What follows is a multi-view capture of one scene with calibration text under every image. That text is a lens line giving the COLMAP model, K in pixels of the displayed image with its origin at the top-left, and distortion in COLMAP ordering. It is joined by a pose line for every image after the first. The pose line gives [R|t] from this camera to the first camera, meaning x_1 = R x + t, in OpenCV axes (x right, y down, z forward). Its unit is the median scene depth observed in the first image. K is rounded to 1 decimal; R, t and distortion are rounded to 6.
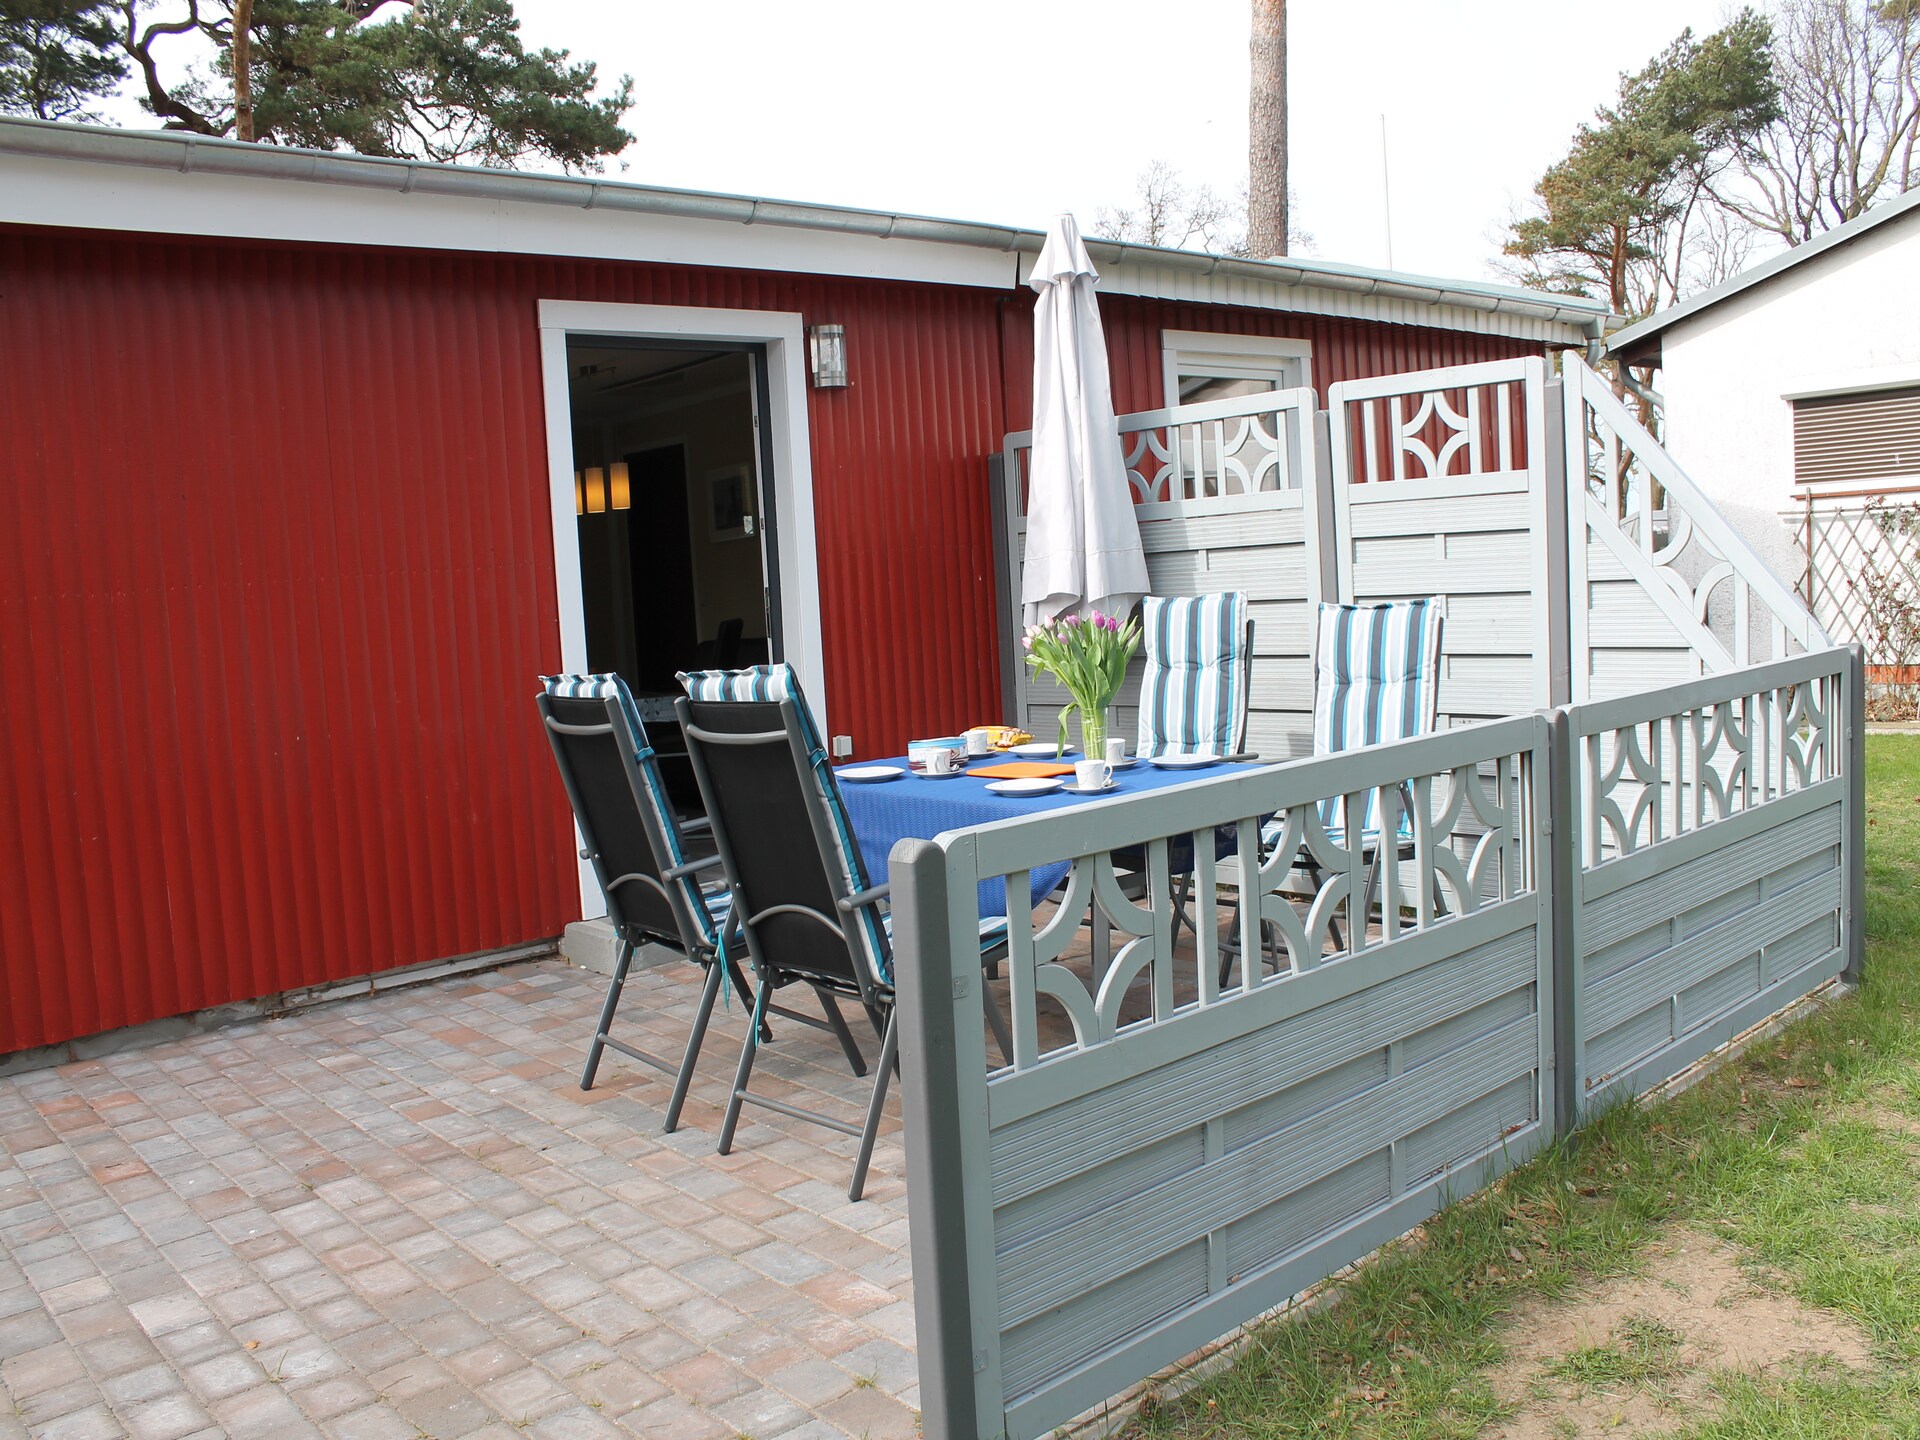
lens RADIAL K [[1654.9, 0, 962.0], [0, 1654.9, 700.4], [0, 0, 1]] dist [-0.165661, 0.147039]
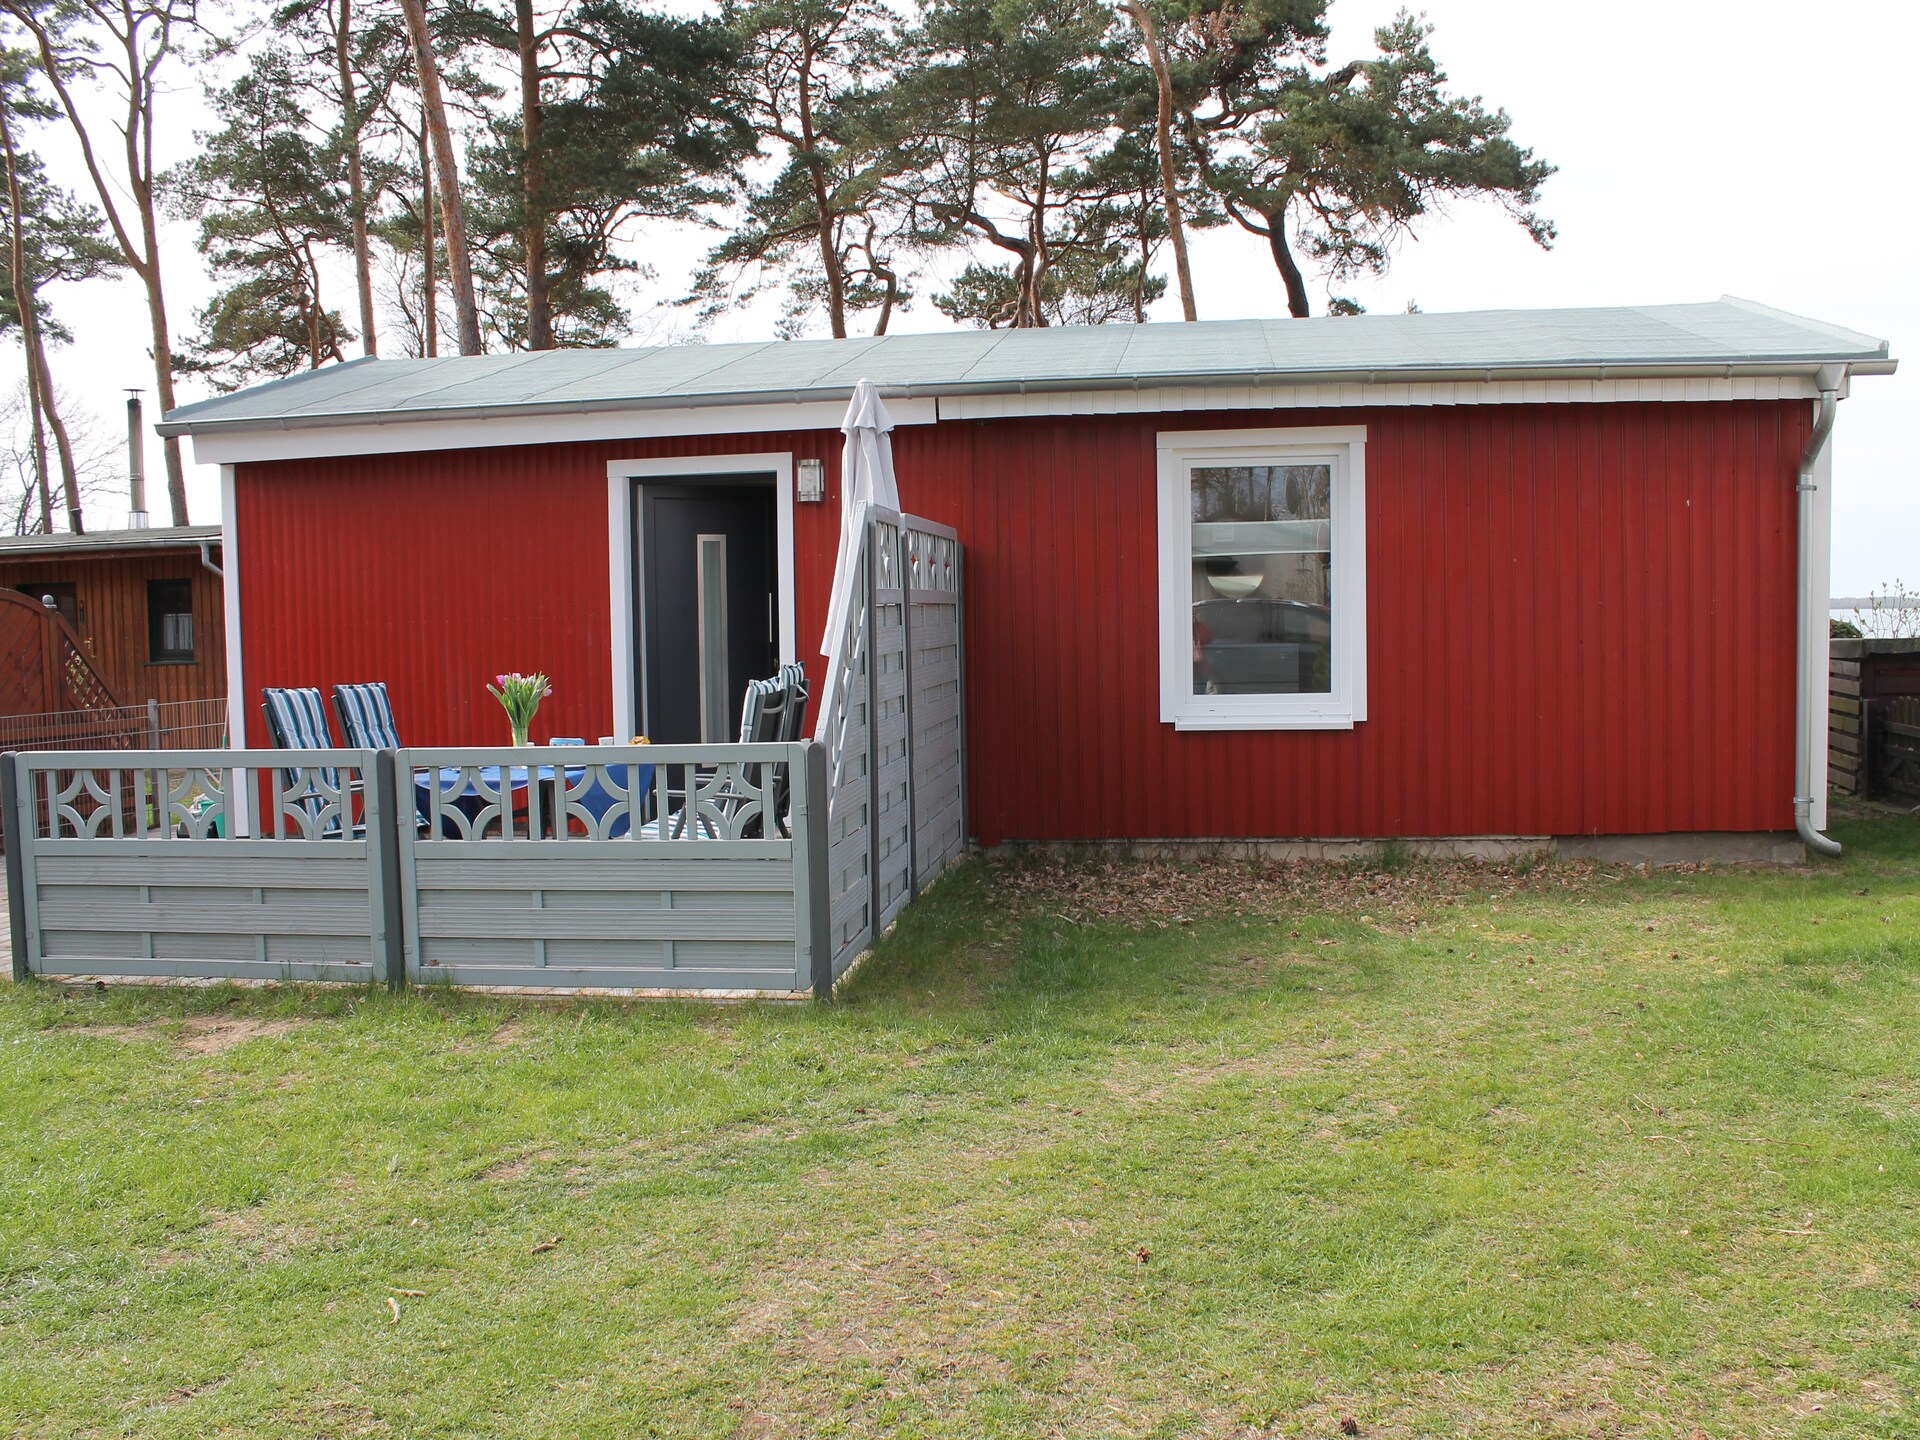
lens RADIAL K [[1654.9, 0, 961.9], [0, 1654.9, 722.4], [0, 0, 1]] dist [-0.165661, 0.147039]
pose [[0.651605, 0.103142, -0.751514, 1.203610], [-0.079048, 0.994552, 0.067959, -0.111191], [0.754429, 0.015124, 0.656208, 0.147133]]
